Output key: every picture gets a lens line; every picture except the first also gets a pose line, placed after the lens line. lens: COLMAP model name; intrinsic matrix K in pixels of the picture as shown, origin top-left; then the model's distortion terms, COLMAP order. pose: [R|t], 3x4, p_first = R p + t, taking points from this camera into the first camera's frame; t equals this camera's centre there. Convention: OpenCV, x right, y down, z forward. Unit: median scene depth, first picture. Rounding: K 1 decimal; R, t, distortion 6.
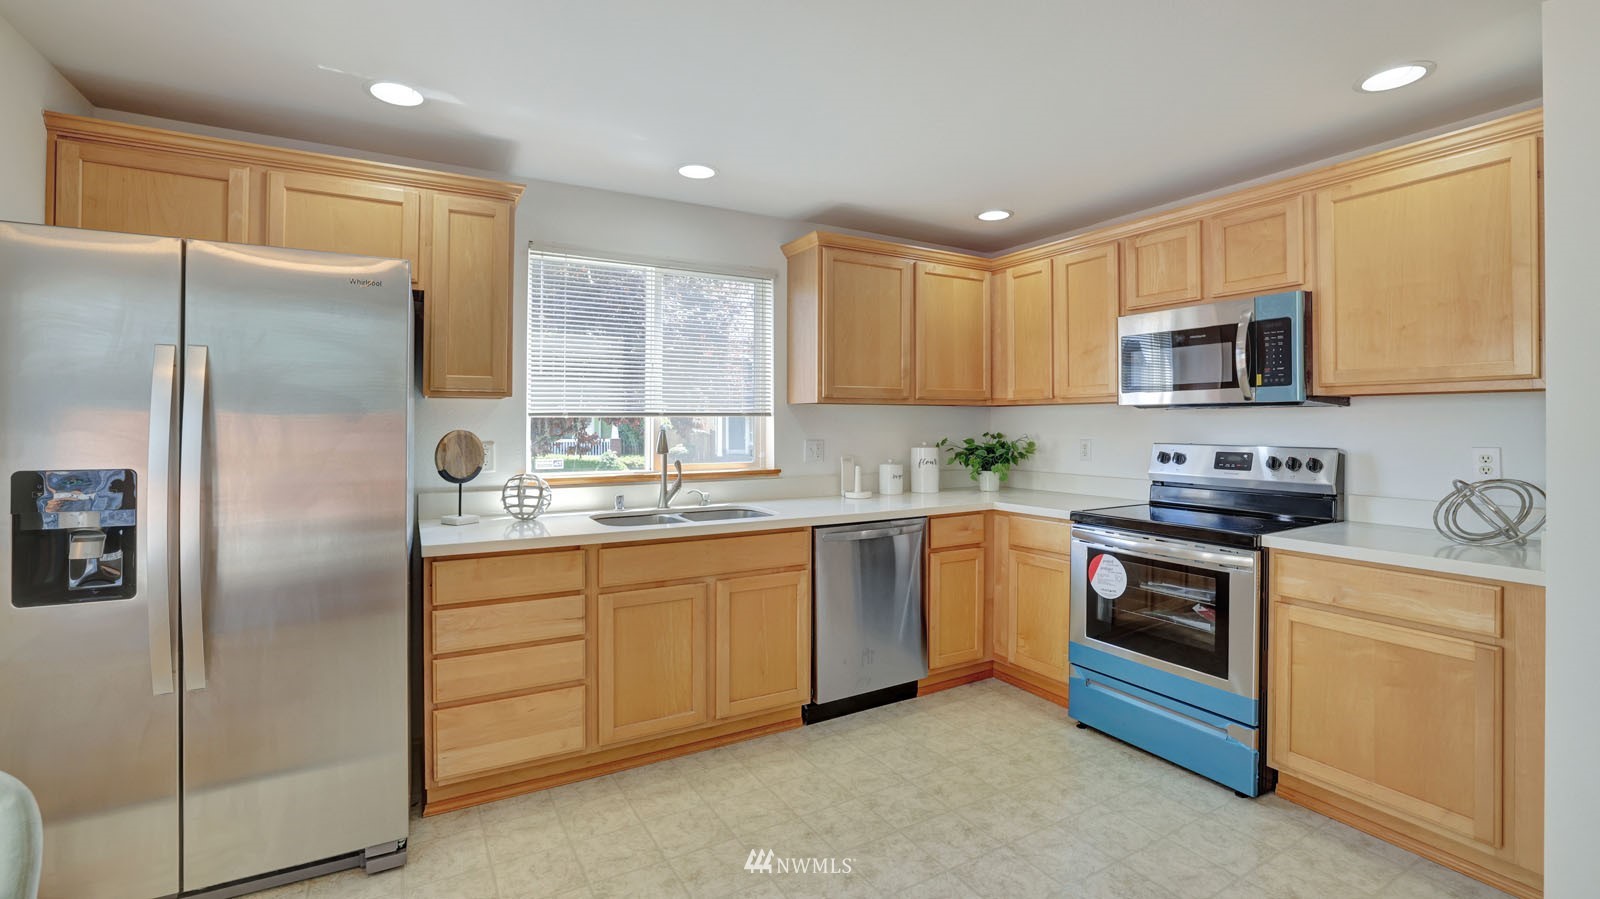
lens RADIAL K [[723.6, 0, 796.8], [0, 723.6, 418.1], [0, 0, 1]] dist [-0.030192, 0.002397]
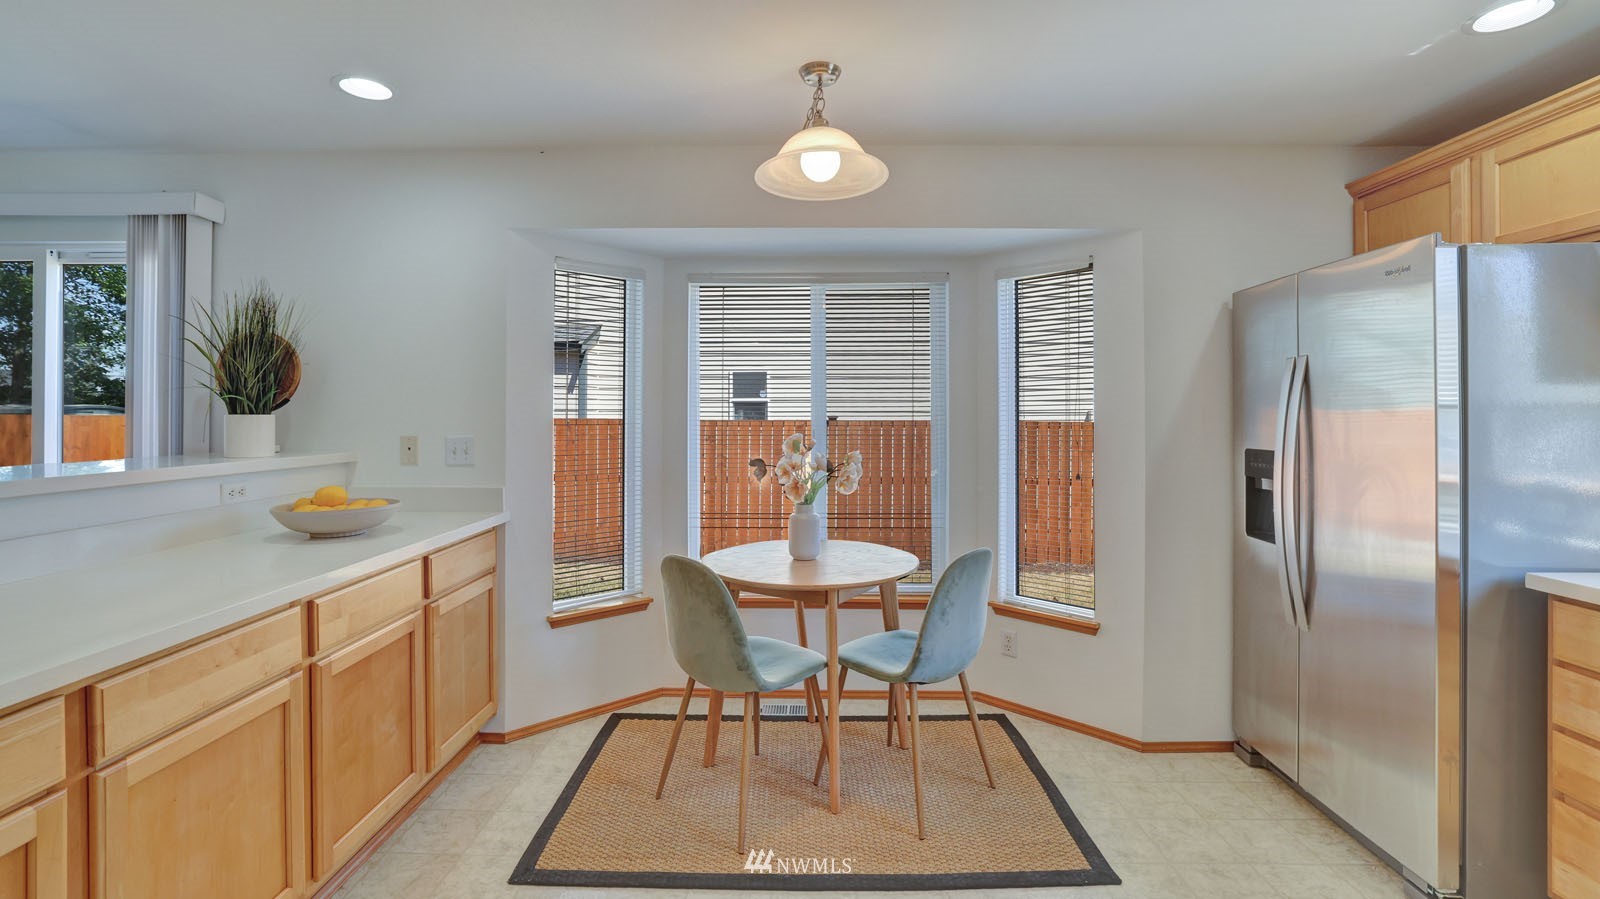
lens RADIAL K [[696.2, 0, 807.3], [0, 696.2, 420.4], [0, 0, 1]] dist [-0.025021, 0.004010]
pose [[-0.511542, 0.000400, -0.859258, 0.419988], [-0.000406, 1.000000, 0.000707, 0.008953], [0.859258, 0.000711, -0.511541, 0.568490]]
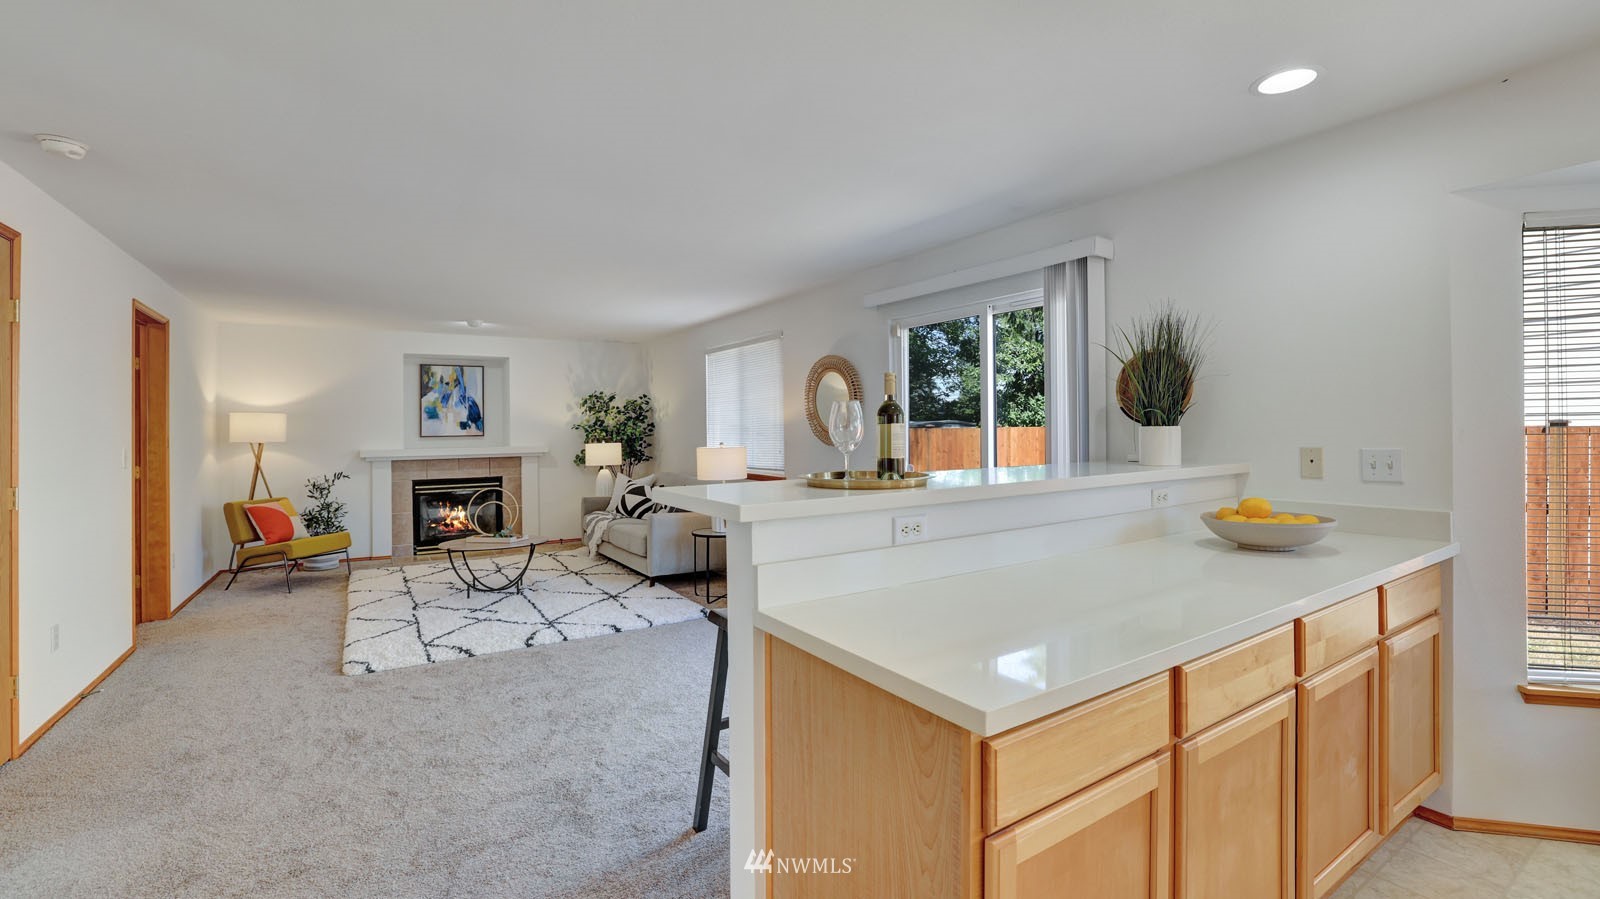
lens RADIAL K [[696.2, 0, 799.5], [0, 696.2, 429.2], [0, 0, 1]] dist [-0.025021, 0.004010]
pose [[-0.998895, 0.008645, -0.046195, 0.576440], [0.008902, 0.999946, -0.005346, 0.007147], [0.046146, -0.005751, -0.998918, 0.443950]]
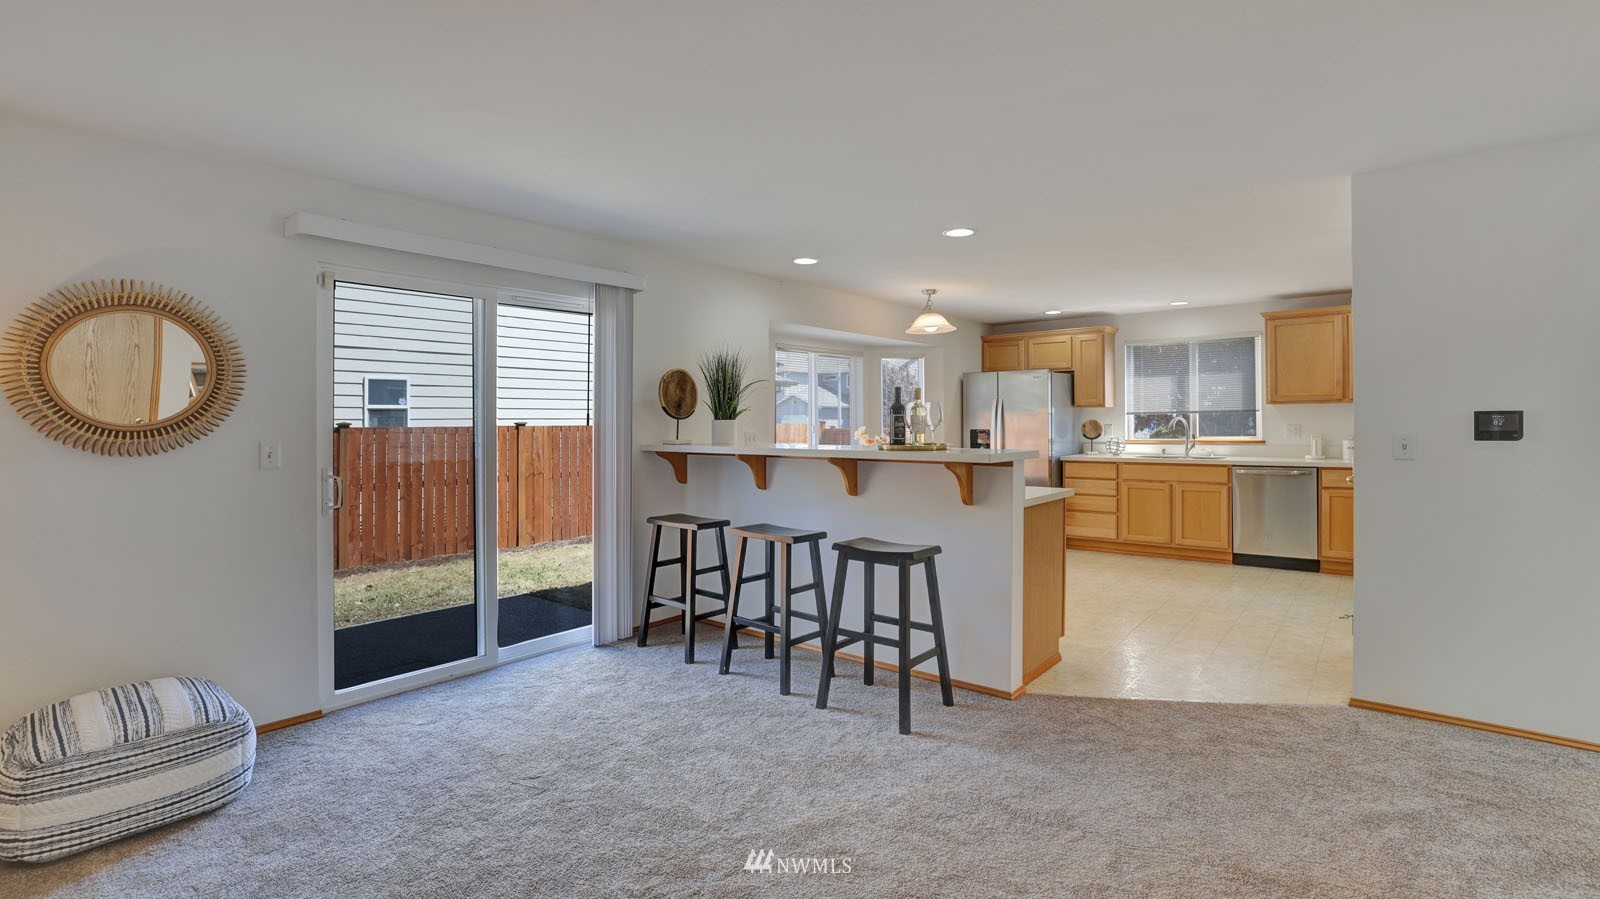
lens RADIAL K [[696.2, 0, 795.9], [0, 696.2, 432.0], [0, 0, 1]] dist [-0.025021, 0.004010]
pose [[0.327228, 0.009702, -0.944896, 1.583327], [0.014419, 0.999780, 0.015259, 0.007425], [0.944836, -0.018617, 0.327016, -0.872314]]
